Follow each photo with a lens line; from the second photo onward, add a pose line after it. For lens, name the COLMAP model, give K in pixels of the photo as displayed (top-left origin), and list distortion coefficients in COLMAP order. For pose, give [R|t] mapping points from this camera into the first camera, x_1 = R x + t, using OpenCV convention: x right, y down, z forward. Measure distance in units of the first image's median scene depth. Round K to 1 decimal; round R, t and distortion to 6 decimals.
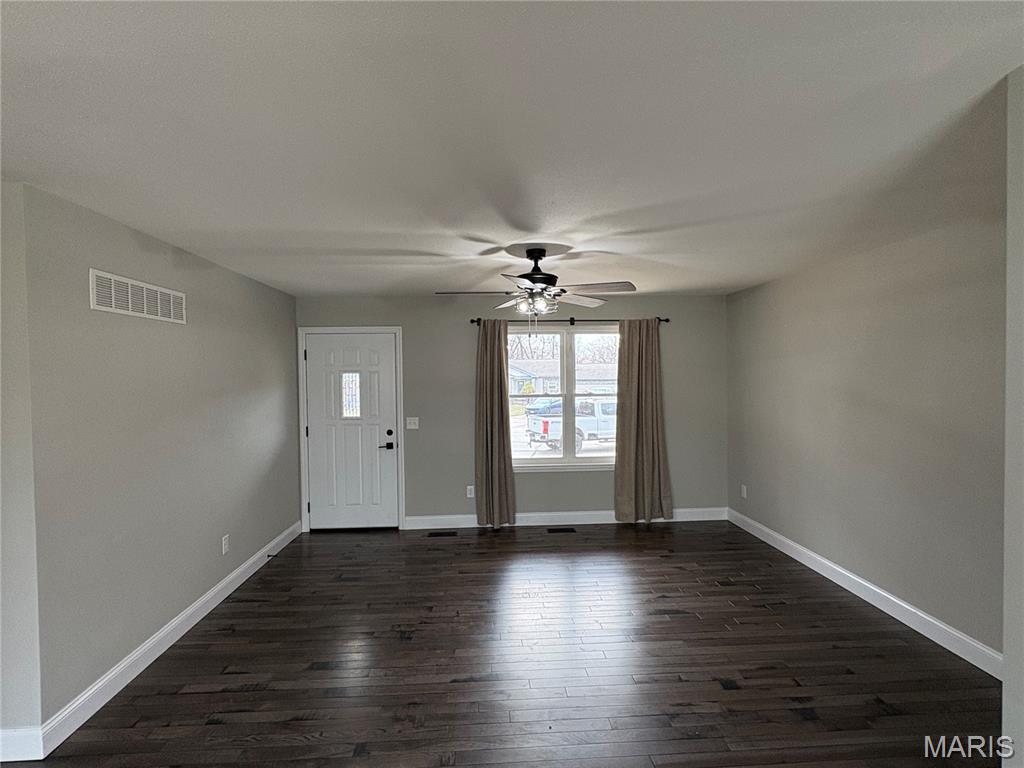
lens RADIAL K [[515.7, 0, 509.7], [0, 515.7, 384.1], [0, 0, 1]] dist [-0.001835, -0.000303]
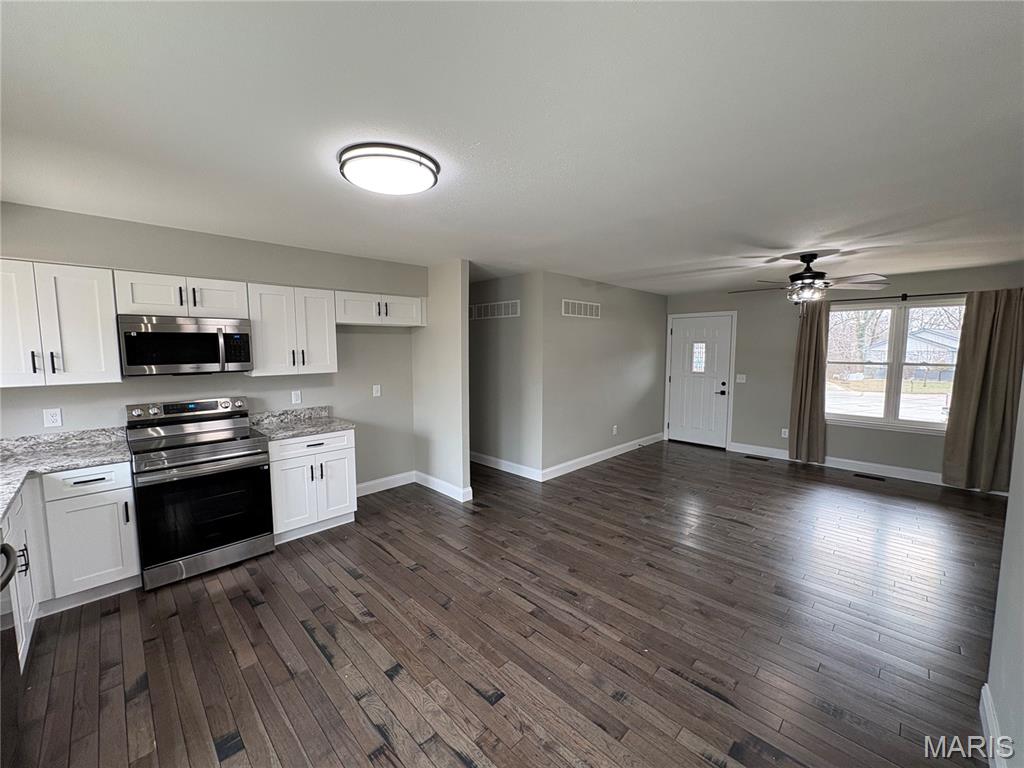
lens RADIAL K [[408.4, 0, 512.0], [0, 408.4, 384.0], [0, 0, 1]] dist [-0.000370, -0.000178]
pose [[0.665107, 0.078739, -0.742585, 0.229906], [-0.021981, 0.996059, 0.085928, 0.007526], [0.746425, -0.040829, 0.664216, -0.222592]]
